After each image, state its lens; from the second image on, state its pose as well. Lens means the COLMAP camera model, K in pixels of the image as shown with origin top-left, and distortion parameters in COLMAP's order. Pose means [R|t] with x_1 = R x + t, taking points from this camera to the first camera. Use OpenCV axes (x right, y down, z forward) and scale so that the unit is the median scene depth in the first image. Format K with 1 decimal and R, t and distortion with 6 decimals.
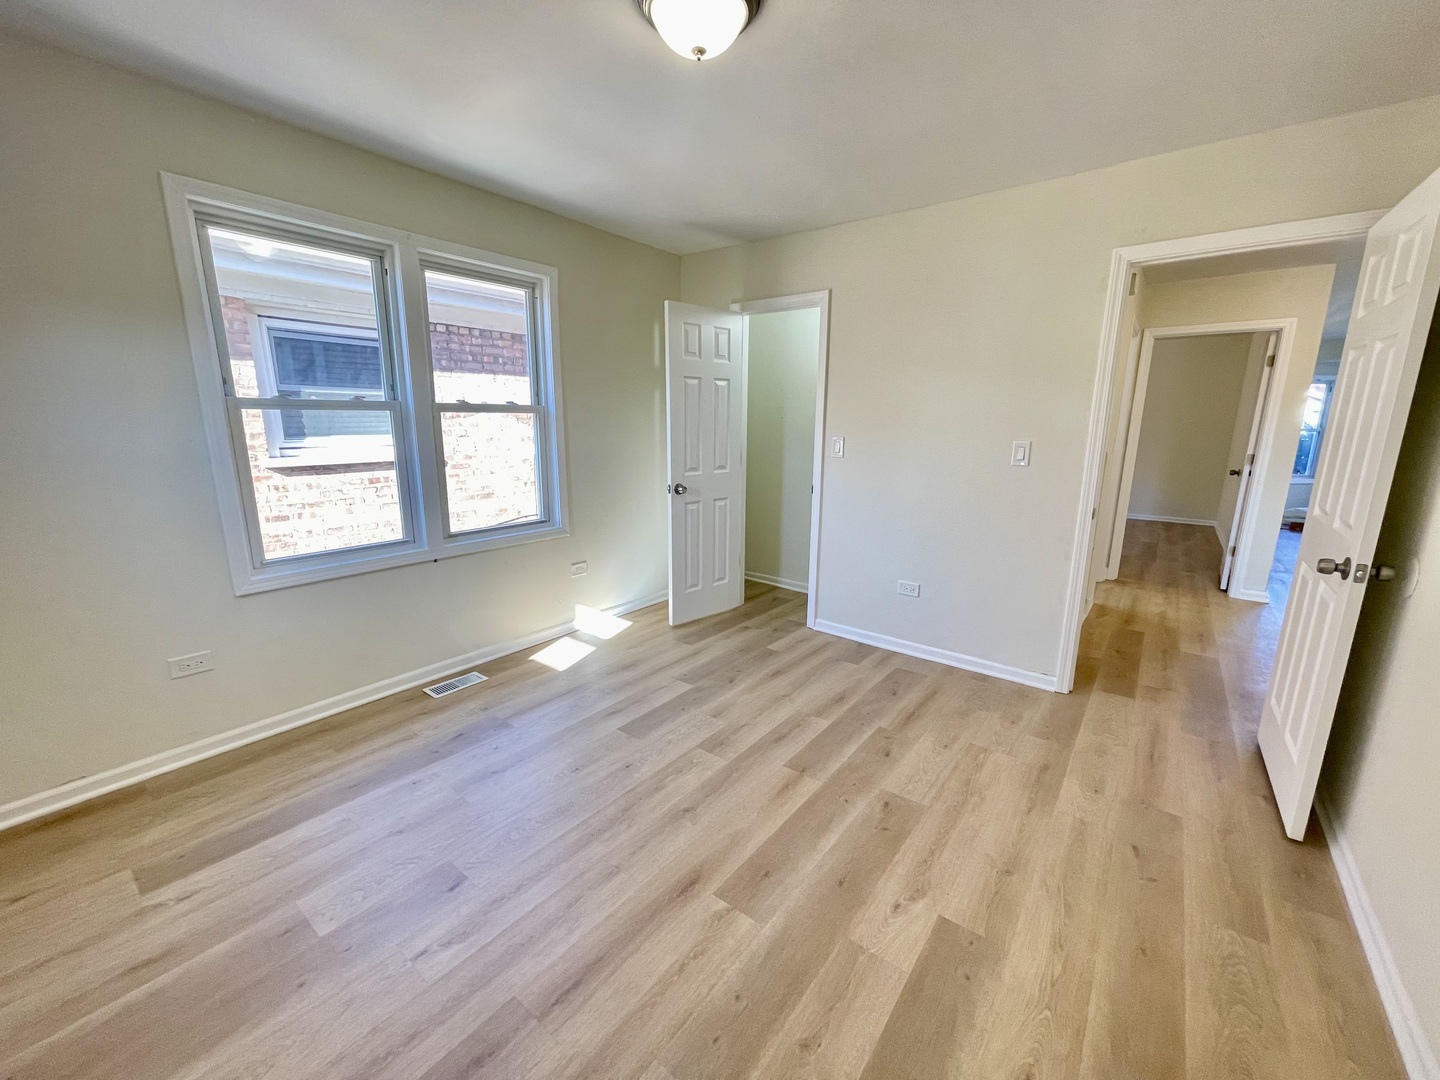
lens RADIAL K [[576.0, 0, 720.0], [0, 576.0, 540.0], [0, 0, 1]] dist [-0.001238, -0.000037]
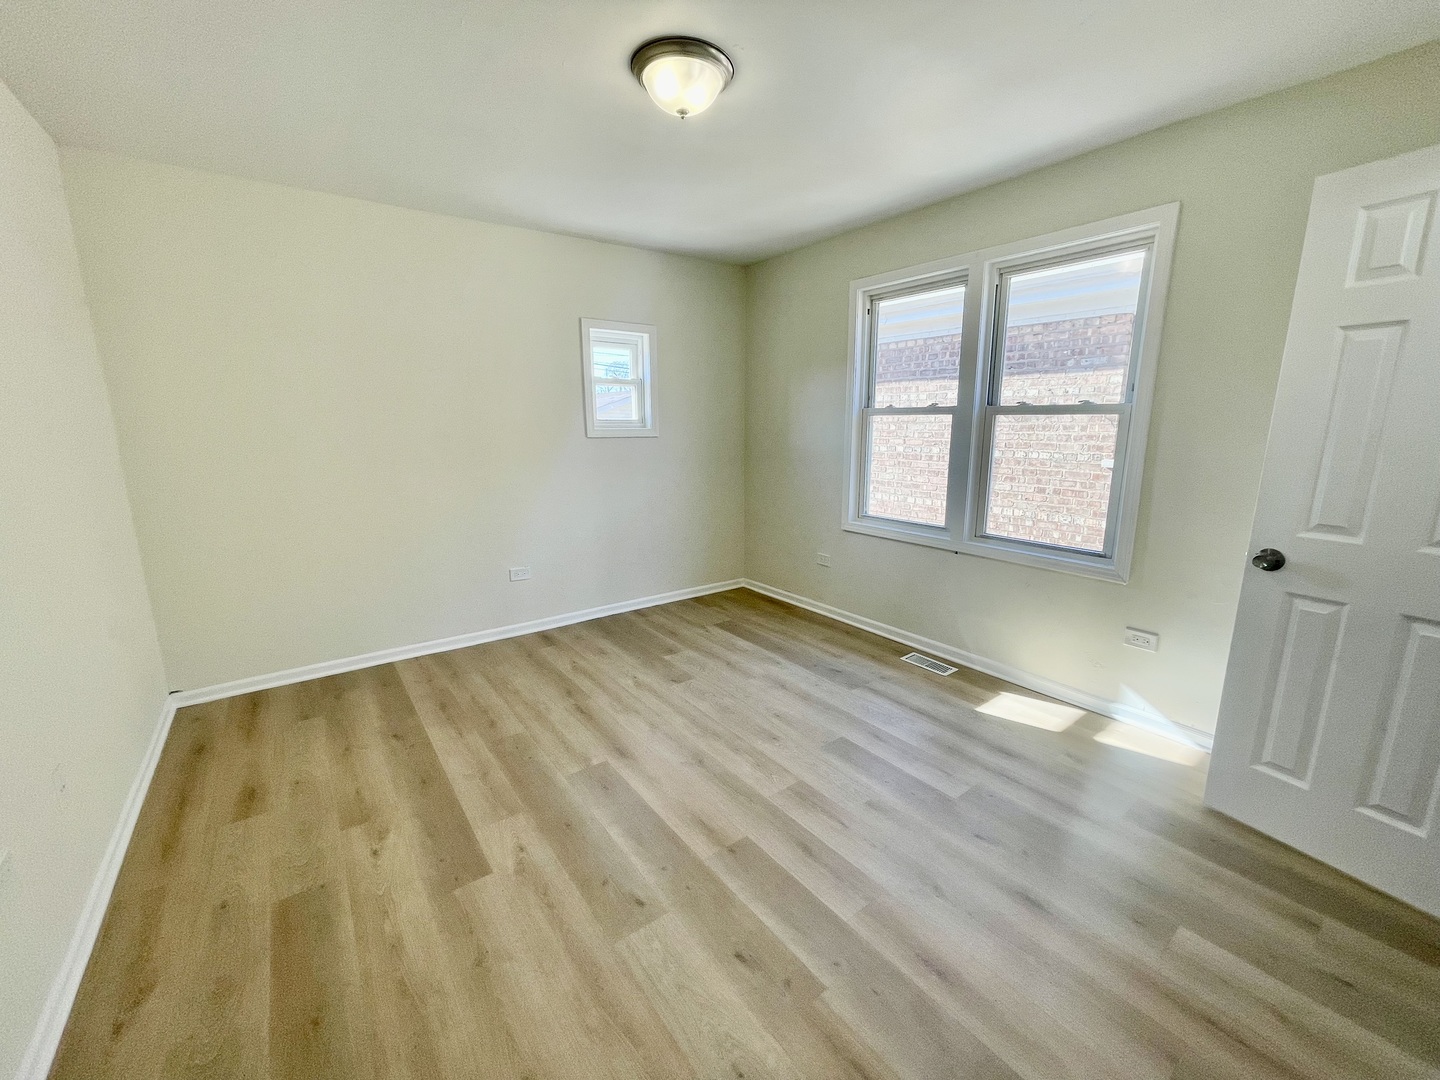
lens RADIAL K [[576.0, 0, 720.0], [0, 576.0, 540.0], [0, 0, 1]] dist [-0.001238, -0.000037]
pose [[-0.259568, 0.189151, -0.947020, 0.805242], [-0.200127, 0.948808, 0.244361, -0.203327], [0.944761, 0.252953, -0.208426, 1.003872]]
